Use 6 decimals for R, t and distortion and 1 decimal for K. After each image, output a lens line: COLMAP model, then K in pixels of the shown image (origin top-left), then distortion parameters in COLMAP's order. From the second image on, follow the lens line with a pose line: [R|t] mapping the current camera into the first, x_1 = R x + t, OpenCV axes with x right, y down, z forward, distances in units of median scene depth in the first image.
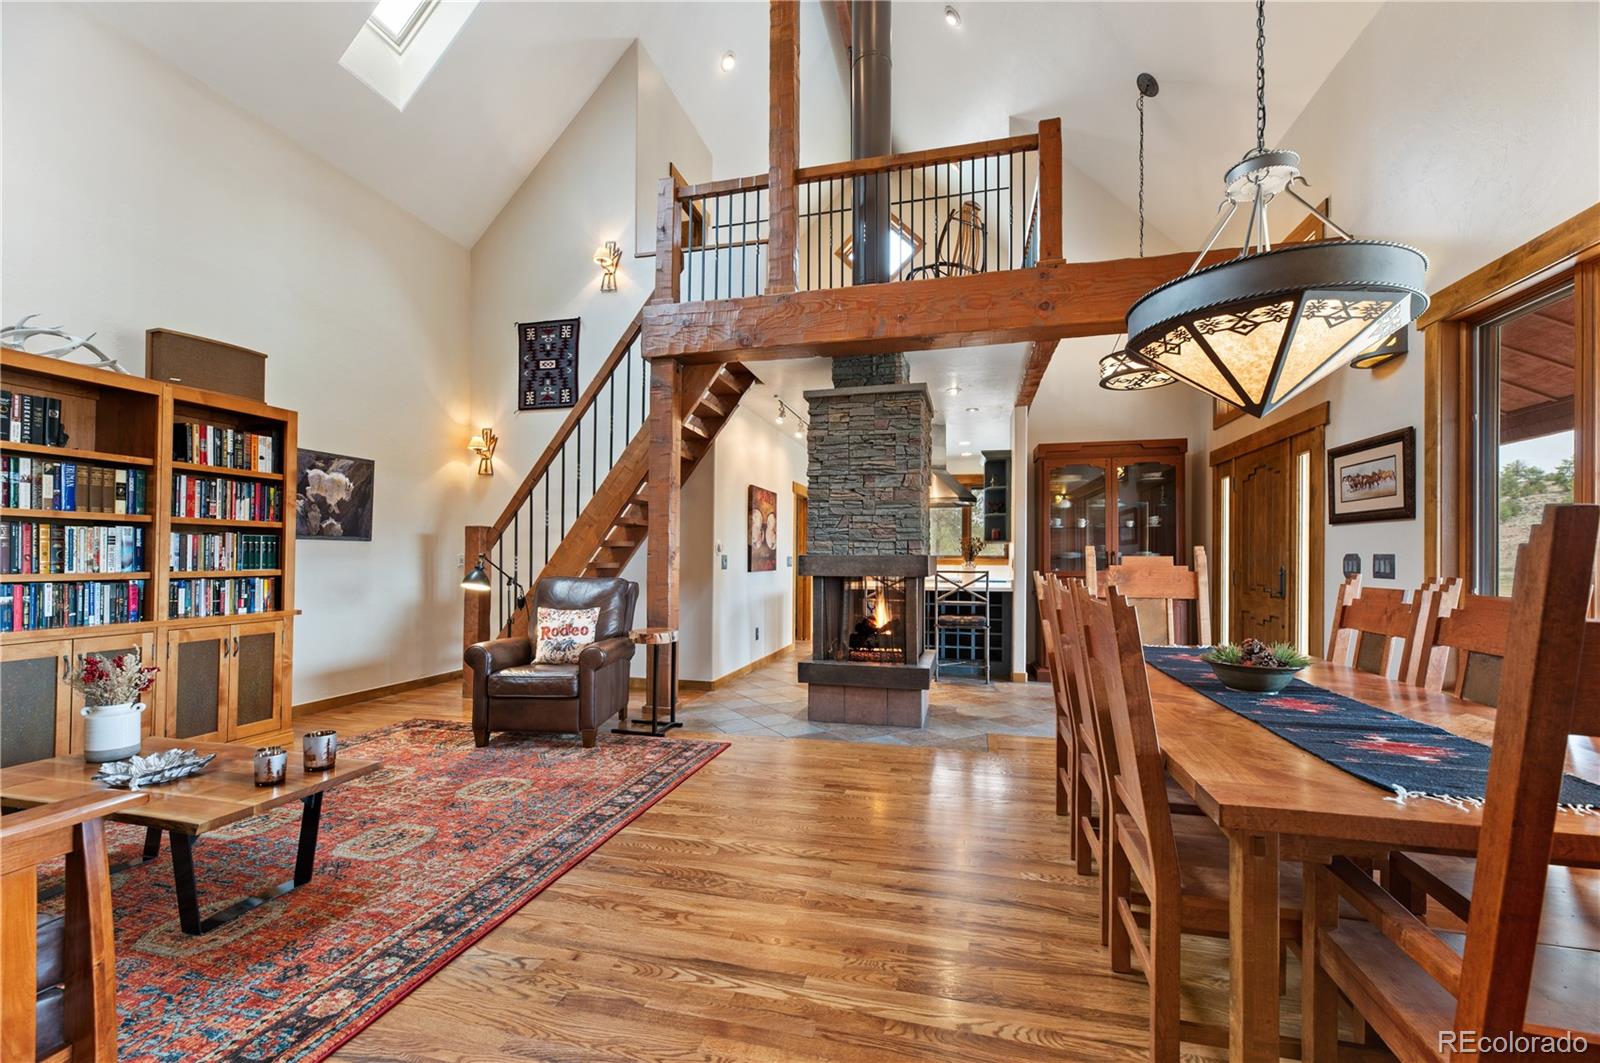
lens RADIAL K [[645.7, 0, 804.4], [0, 645.7, 551.4], [0, 0, 1]] dist [-0.000070, 0.000145]
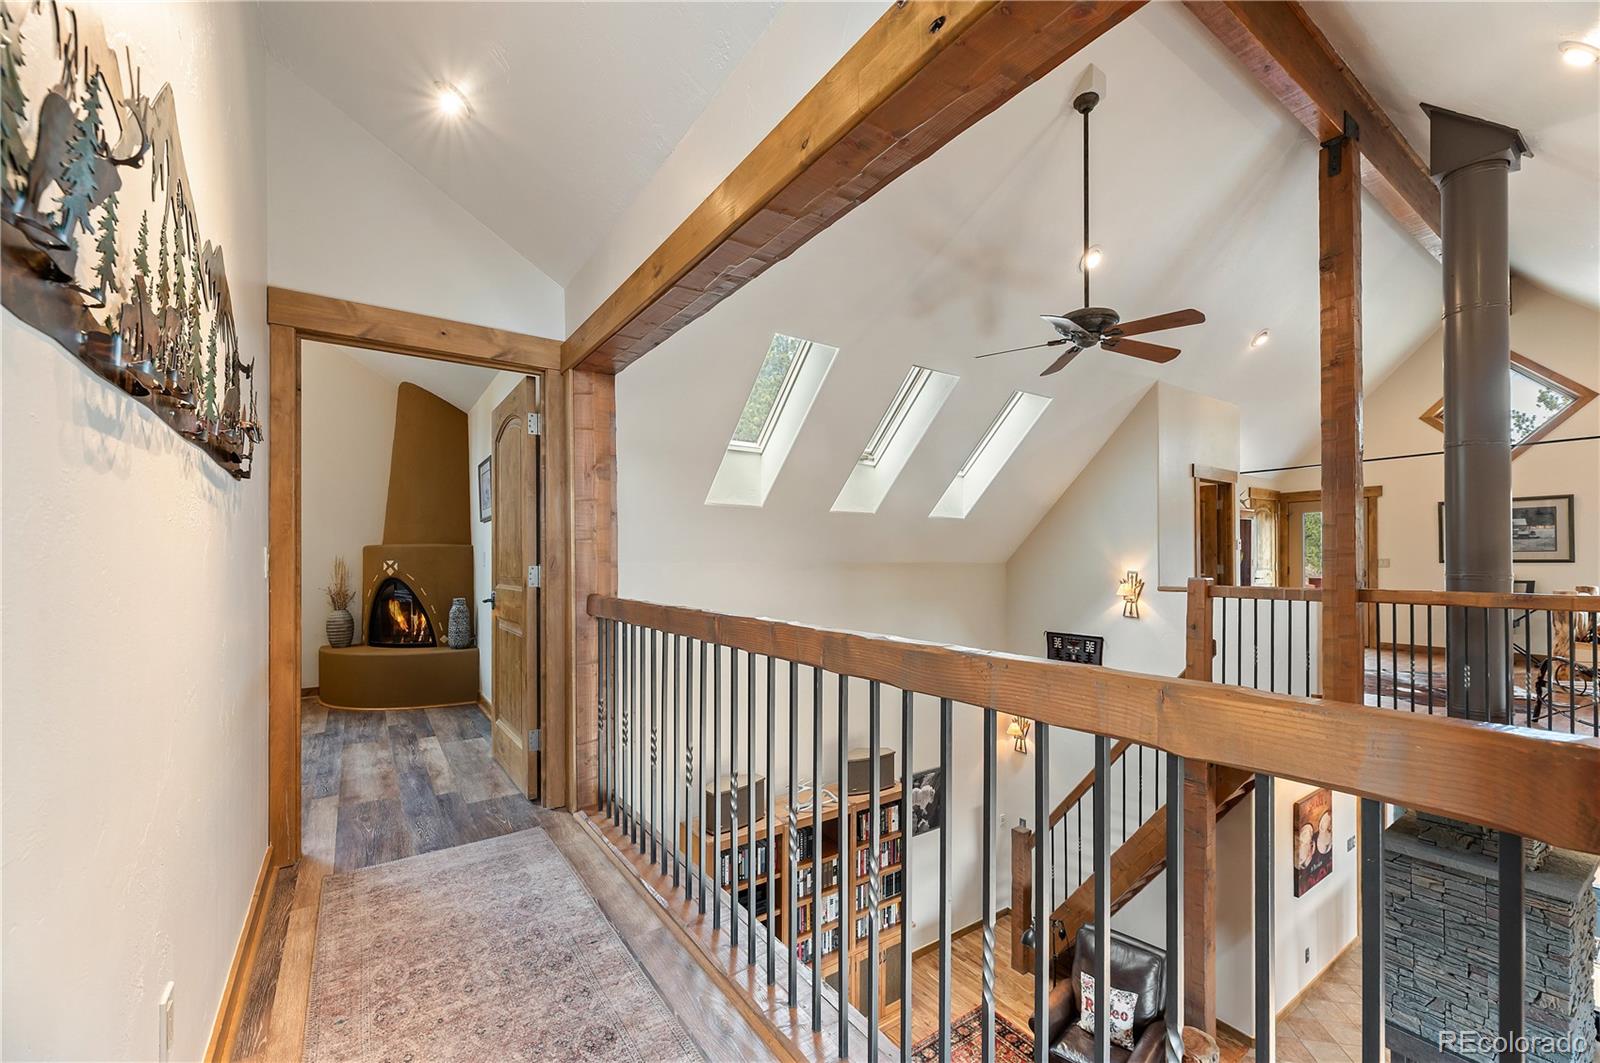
lens RADIAL K [[648.7, 0, 816.0], [0, 648.7, 560.4], [0, 0, 1]] dist [0.014783, -0.000122]
pose [[0.761773, -0.006948, -0.647807, 0.004213], [0.010070, 0.999949, 0.001116, -0.702847], [0.647766, -0.007374, 0.761804, -0.244289]]
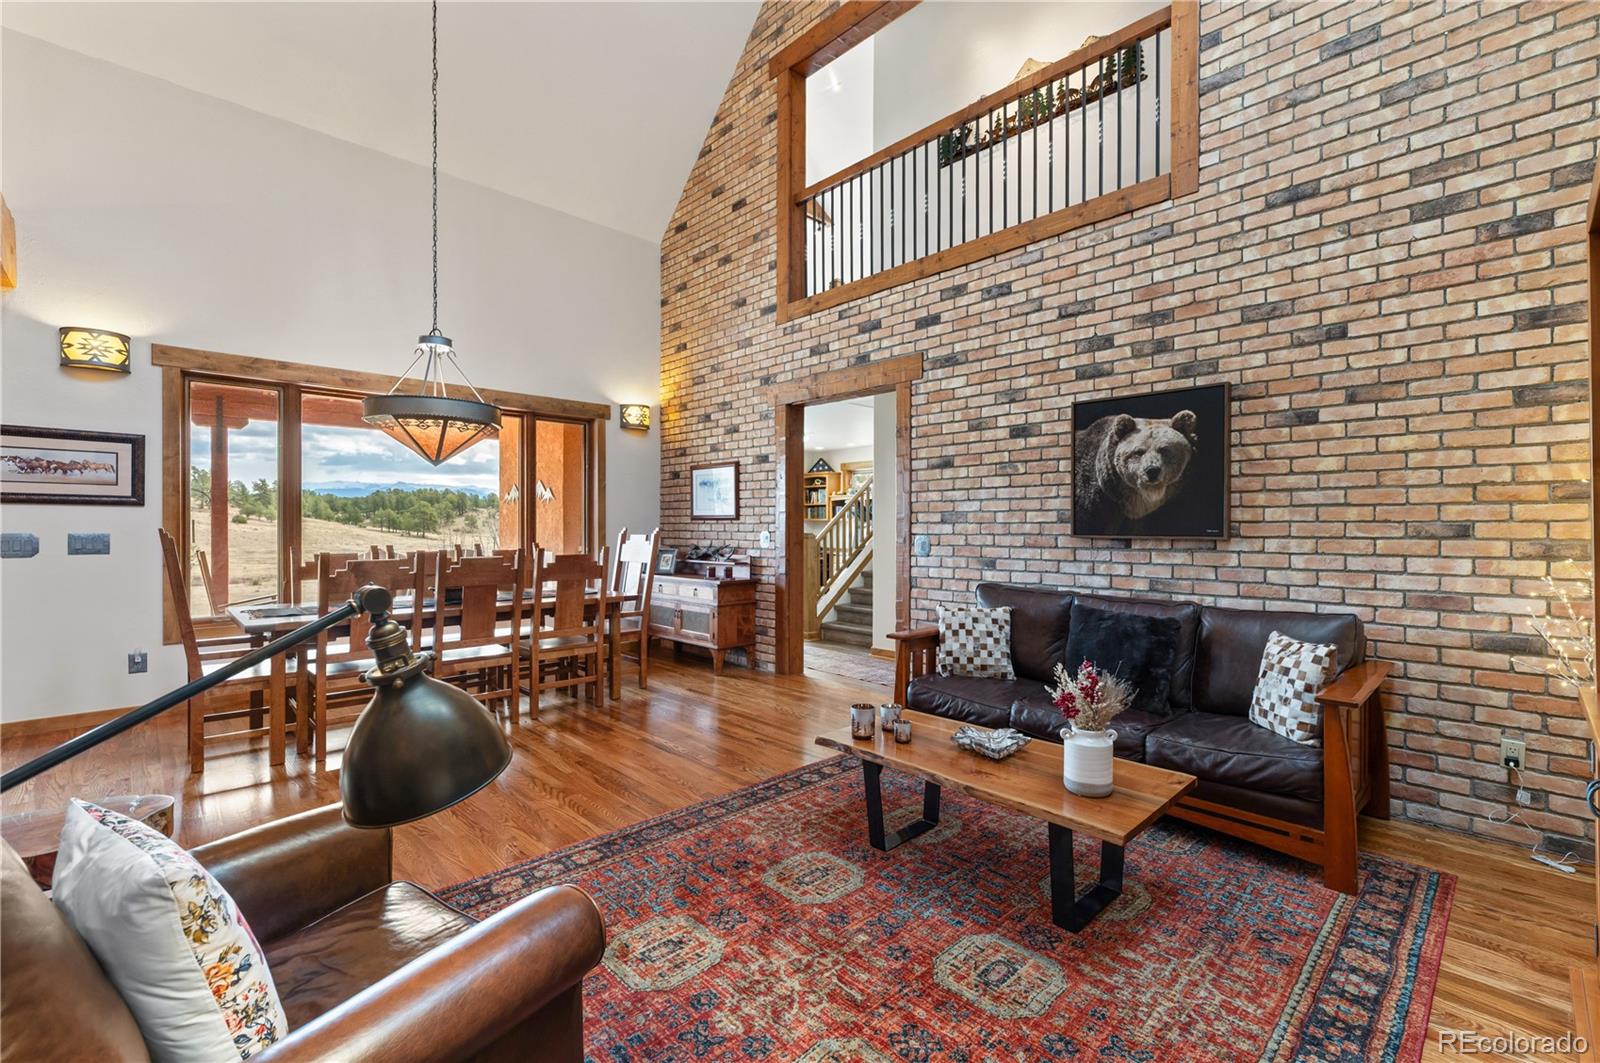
lens RADIAL K [[689.1, 0, 806.2], [0, 689.1, 528.5], [0, 0, 1]] dist [0.001173, 0.000182]
pose [[-0.849656, -0.006934, 0.527292, -0.687580], [-0.008792, 0.999961, -0.001017, -0.012245], [-0.527264, -0.005500, -0.849684, 1.099270]]
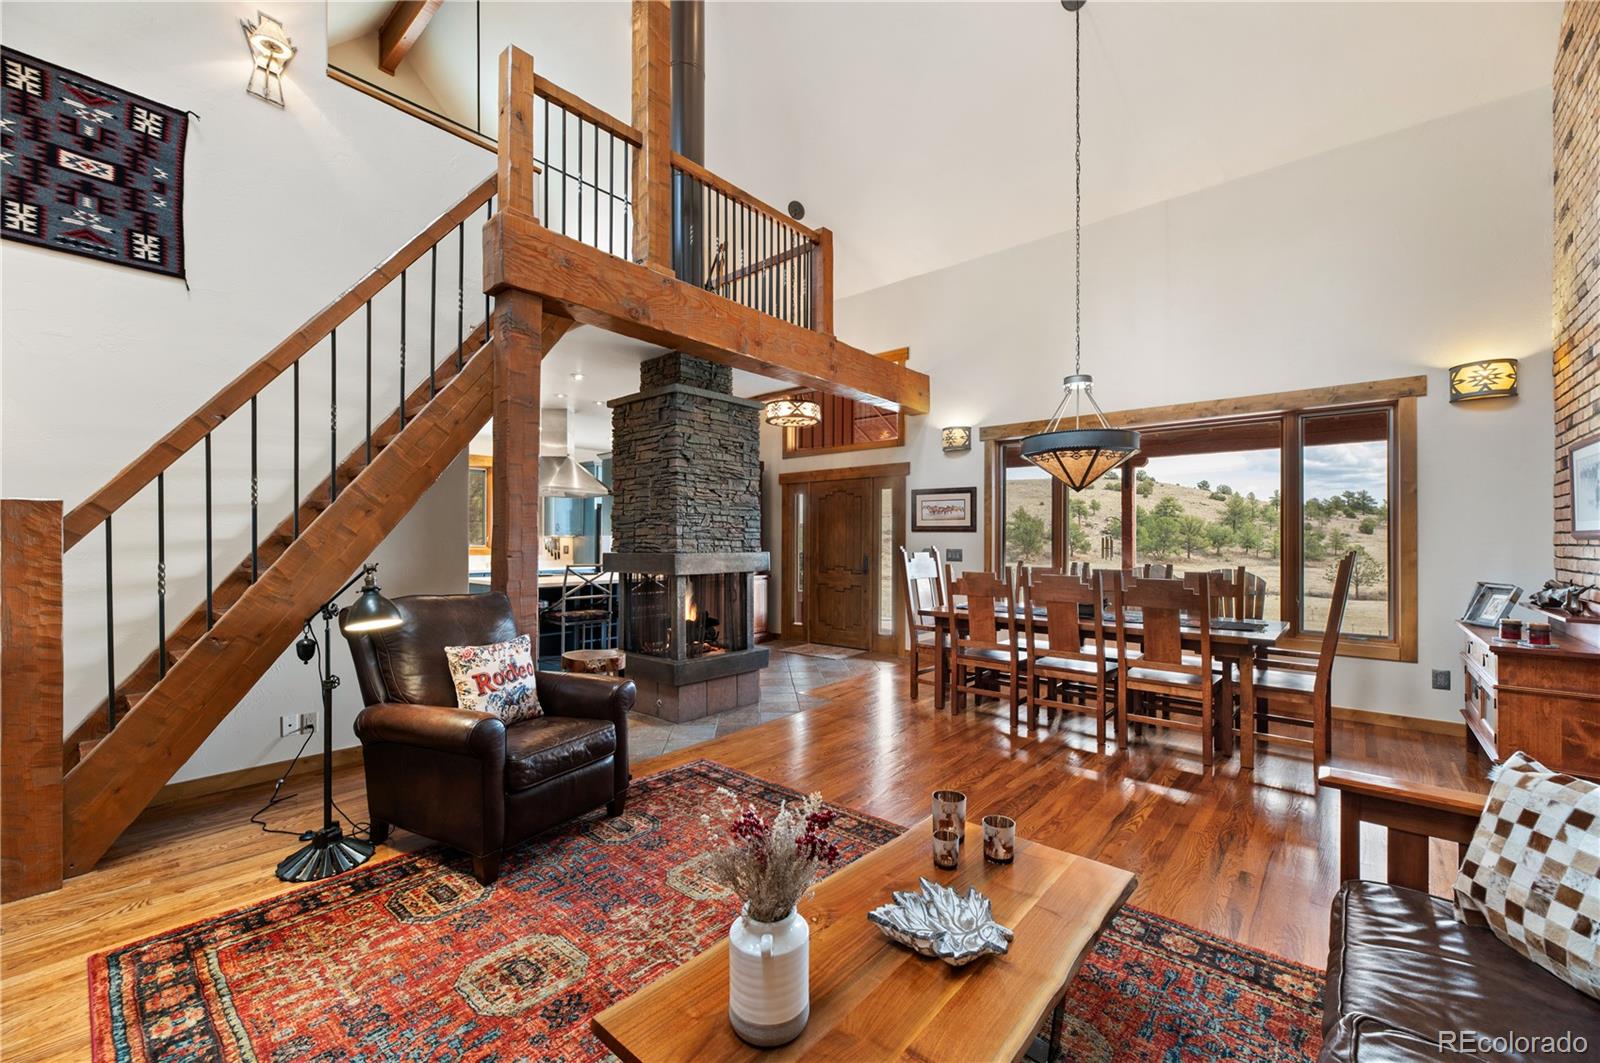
lens RADIAL K [[642.6, 0, 803.8], [0, 642.6, 534.8], [0, 0, 1]] dist [-0.000340, 0.000042]
pose [[0.449350, 0.006389, 0.893333, -0.832332], [-0.010408, 0.999944, -0.001916, -0.024388], [-0.893295, -0.008437, 0.449391, 0.426334]]
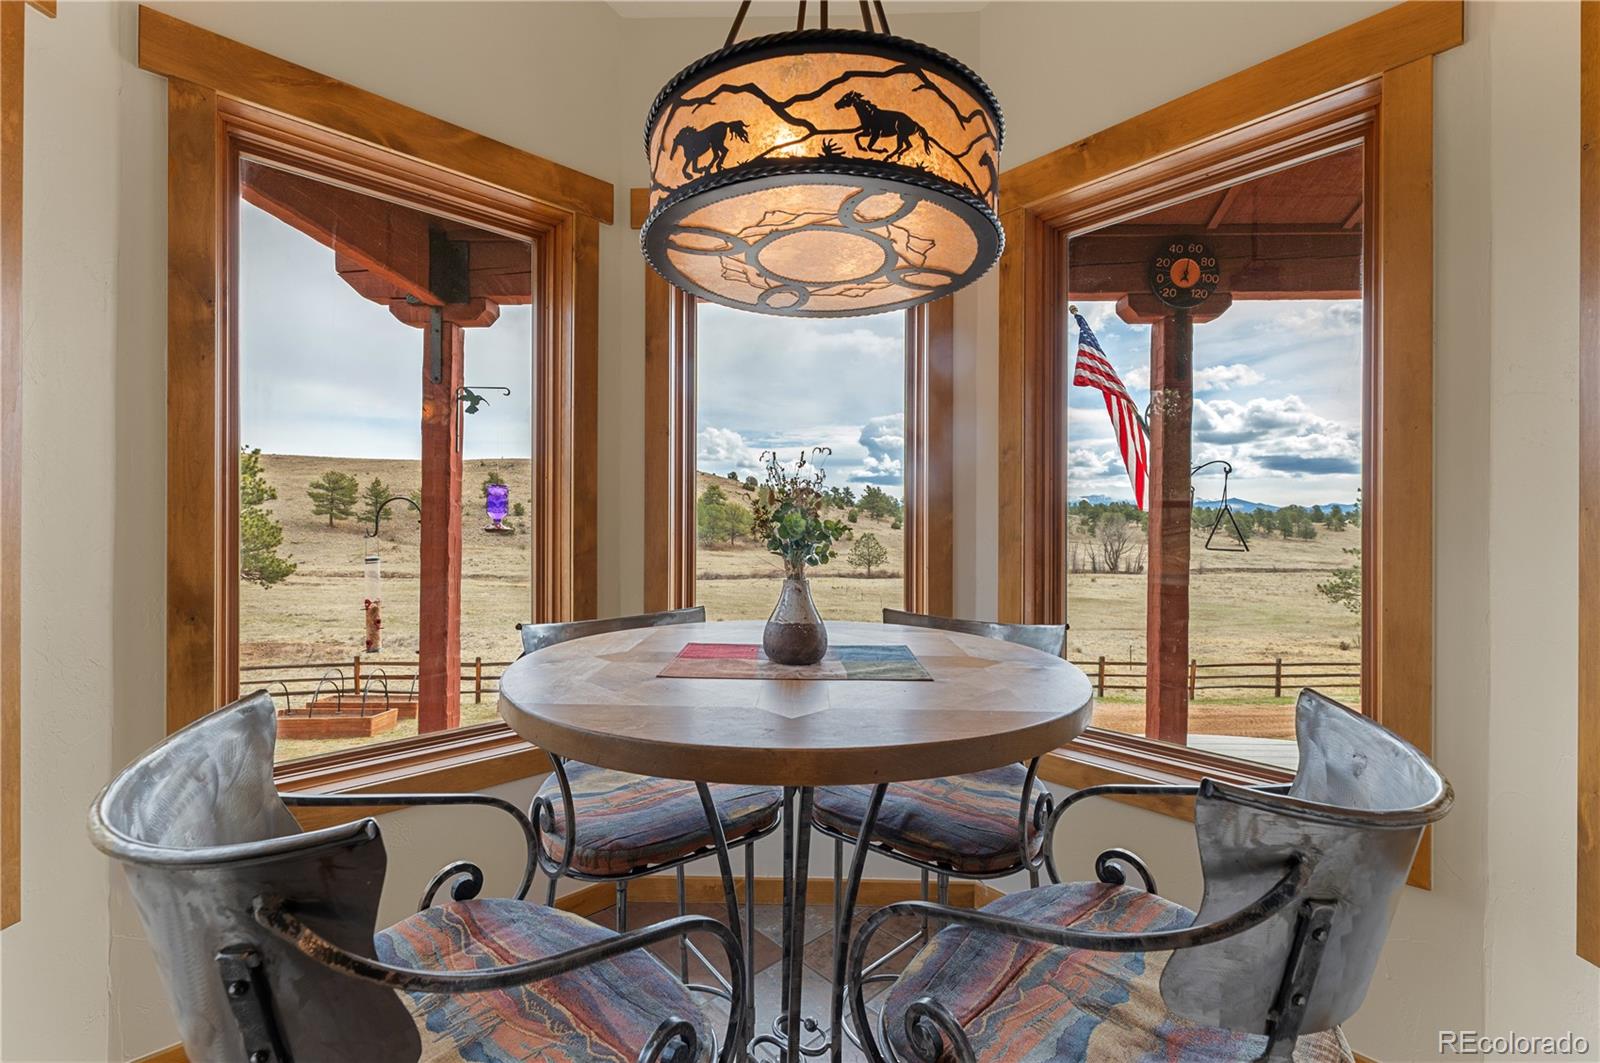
lens RADIAL K [[679.4, 0, 806.2], [0, 679.4, 536.9], [0, 0, 1]] dist [-0.000858, 0.000103]
pose [[-0.217146, -0.015991, 0.976008, 0.965118], [-0.016682, 0.999781, 0.012669, -0.010752], [-0.975997, -0.013531, -0.217365, 1.716007]]
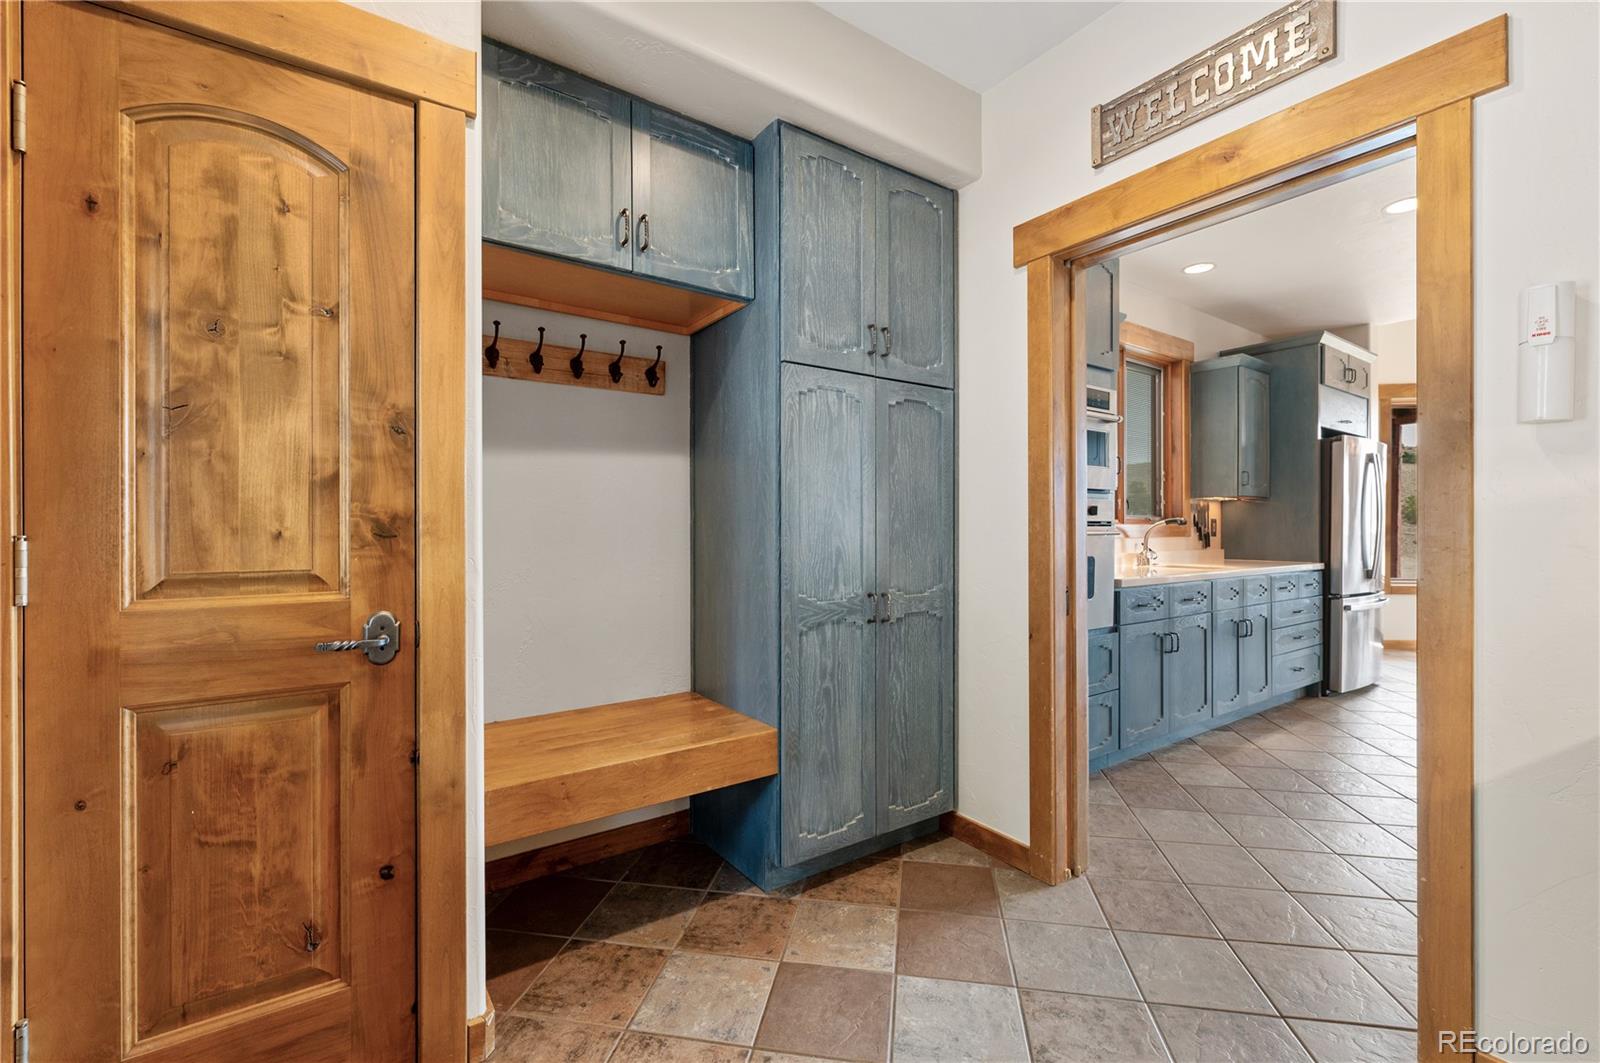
lens RADIAL K [[675.8, 0, 800.8], [0, 675.8, 528.3], [0, 0, 1]] dist [-0.001010, -0.000145]
pose [[0.654879, -0.003986, 0.755723, -0.521362], [-0.006405, 0.999921, 0.010825, 0.025993], [-0.755707, -0.011930, 0.654802, 1.959689]]
